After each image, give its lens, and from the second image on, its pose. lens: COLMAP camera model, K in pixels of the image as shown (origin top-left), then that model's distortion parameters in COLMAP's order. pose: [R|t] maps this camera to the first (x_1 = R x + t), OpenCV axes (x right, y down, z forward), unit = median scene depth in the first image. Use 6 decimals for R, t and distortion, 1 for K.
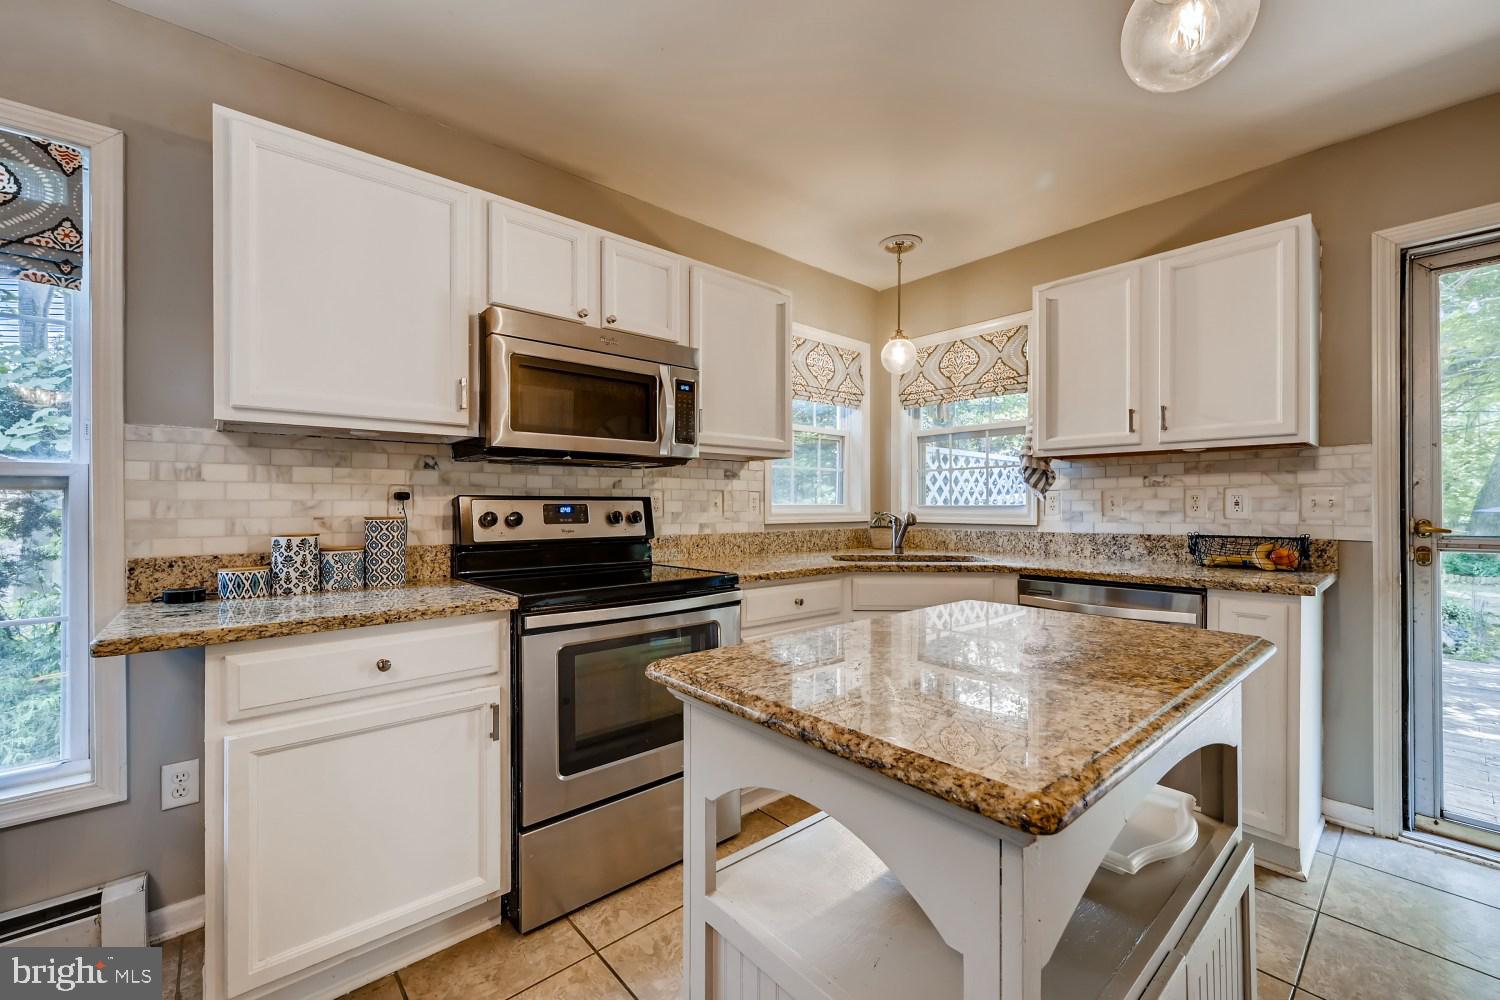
lens RADIAL K [[599.5, 0, 755.3], [0, 599.5, 507.5], [0, 0, 1]] dist [0.000270, -0.000013]
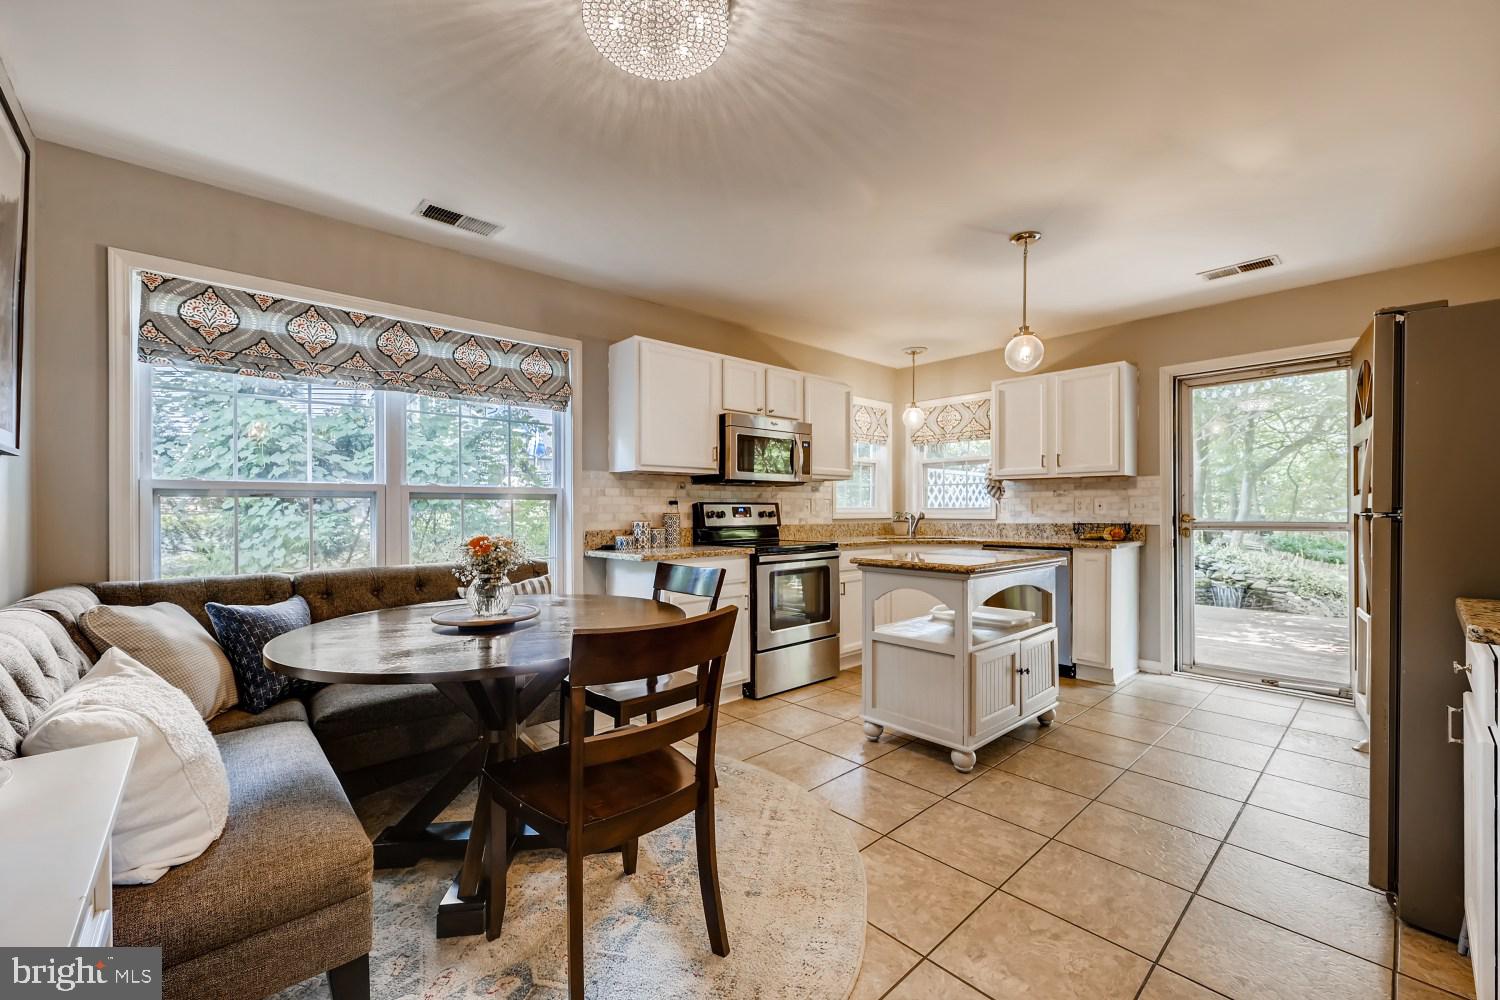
lens RADIAL K [[599.5, 0, 758.6], [0, 599.5, 509.0], [0, 0, 1]] dist [0.000270, -0.000013]
pose [[0.999682, -0.001455, 0.025183, -0.305775], [0.001582, 0.999986, -0.005036, 0.010820], [-0.025176, 0.005075, 0.999670, -0.855949]]
